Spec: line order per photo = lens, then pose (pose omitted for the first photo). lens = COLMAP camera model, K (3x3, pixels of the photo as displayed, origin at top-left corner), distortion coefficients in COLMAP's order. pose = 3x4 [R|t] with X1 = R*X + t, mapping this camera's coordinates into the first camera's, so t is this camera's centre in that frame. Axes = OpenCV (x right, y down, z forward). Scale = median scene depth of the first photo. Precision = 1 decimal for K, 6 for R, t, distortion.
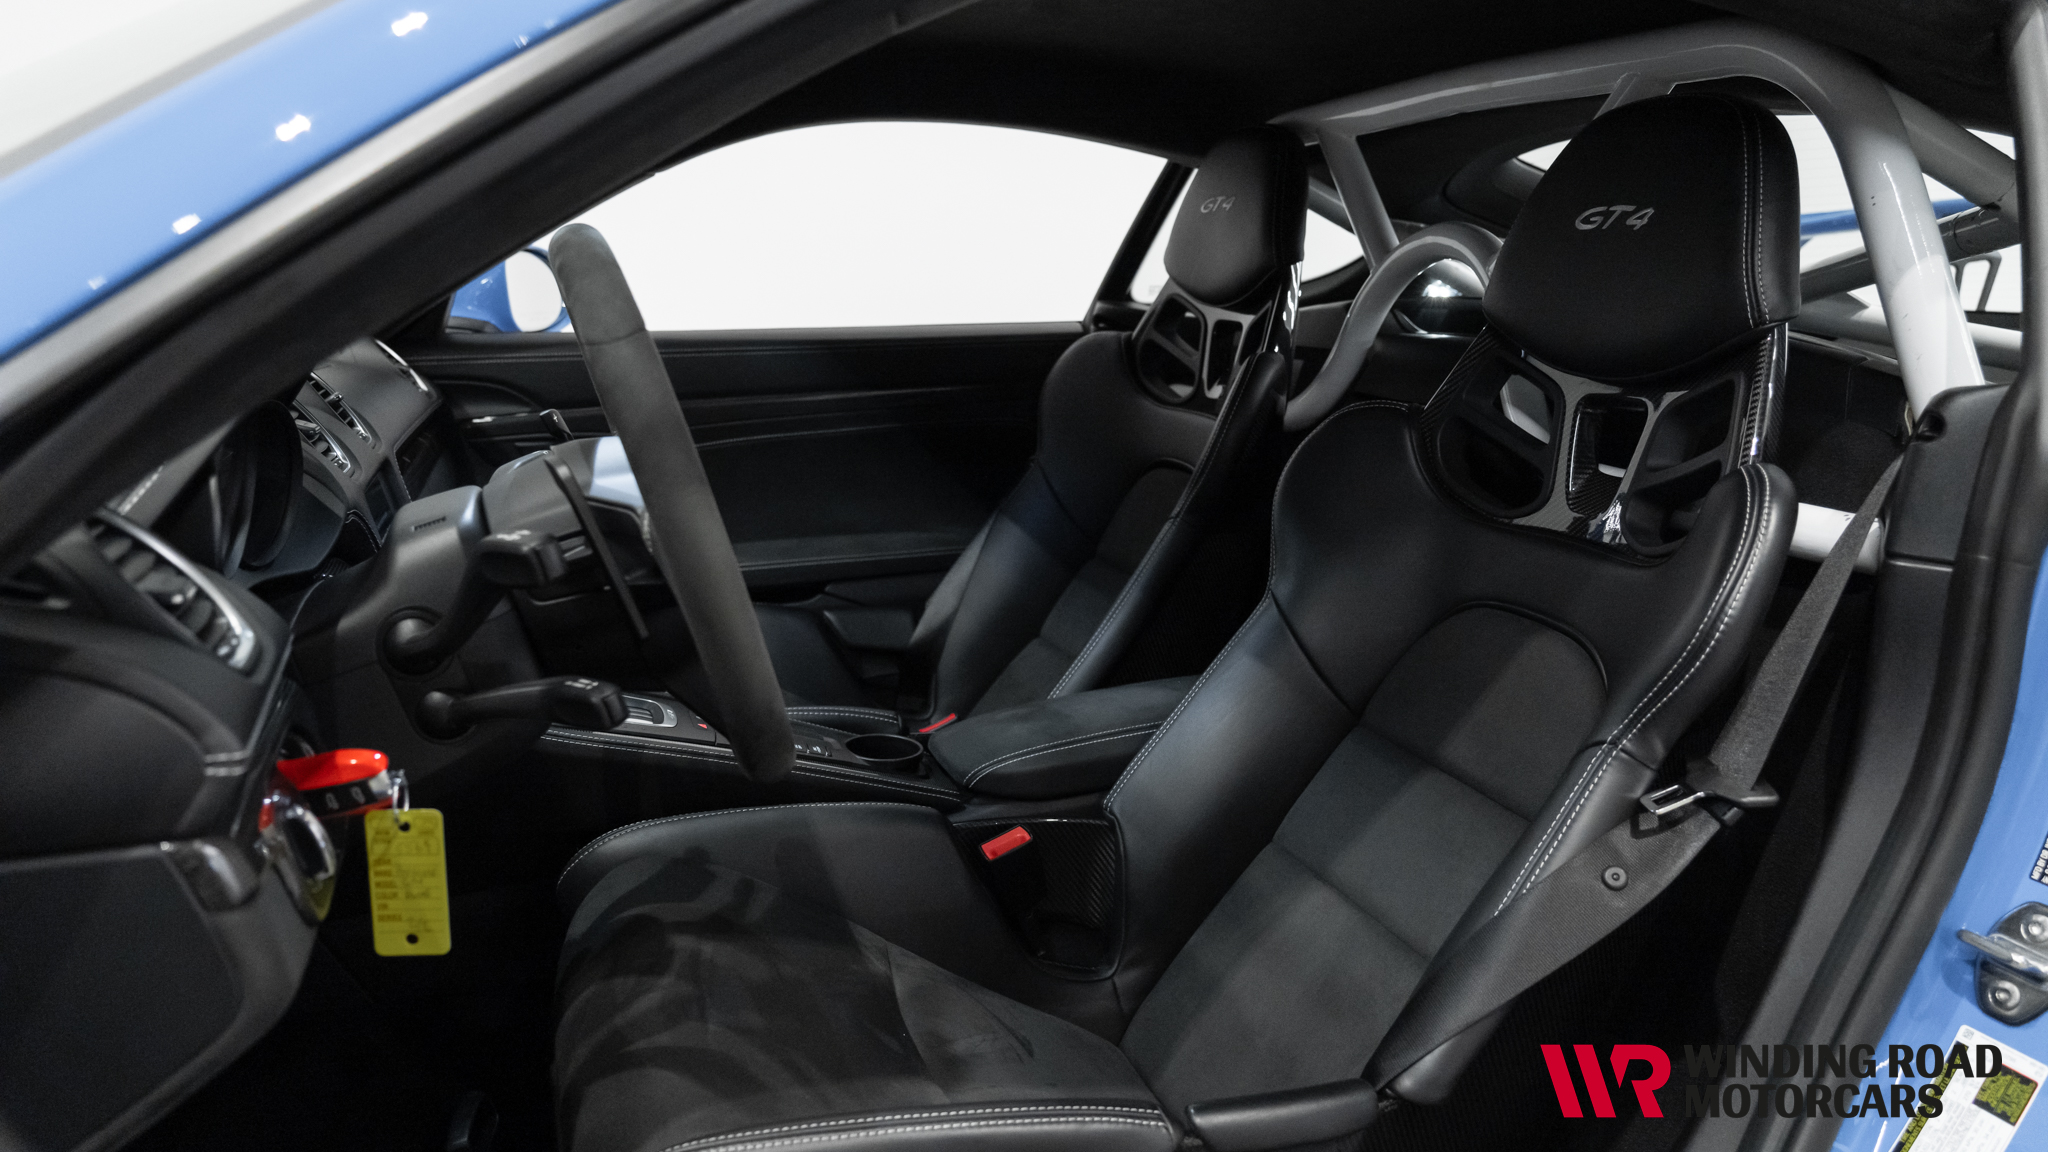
lens RADIAL K [[1430.4, 0, 1022.5], [0, 1430.4, 586.8], [0, 0, 1]] dist [-0.010646, -0.004067]
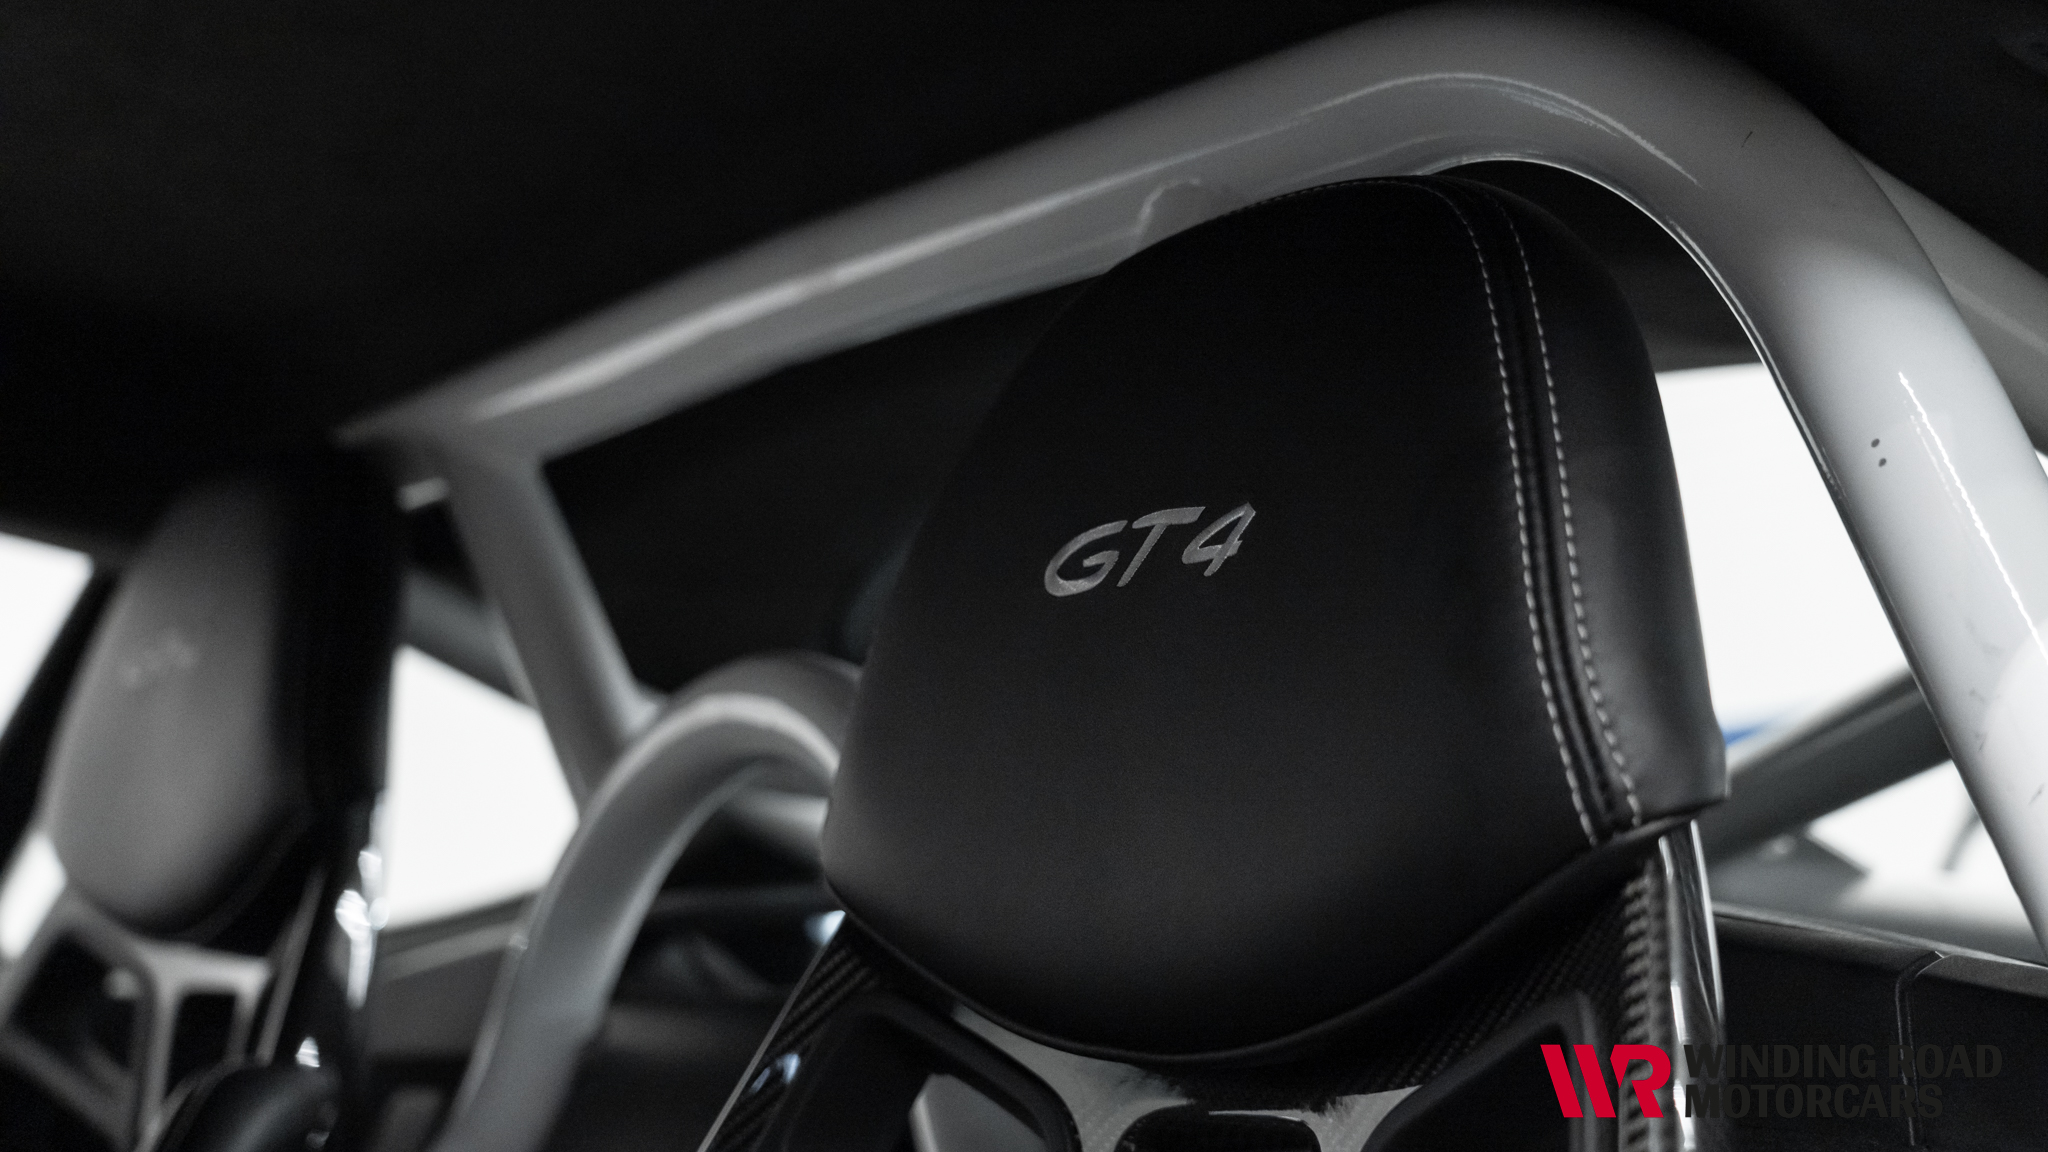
lens RADIAL K [[2998.8, 0, 1041.1], [0, 2998.8, 568.8], [0, 0, 1]] dist [0.083112, 0.000000]
pose [[0.961118, 0.009289, 0.275982, 0.180877], [0.087262, 0.938002, -0.335466, -0.027659], [-0.261988, 0.346506, 0.900720, 0.353121]]
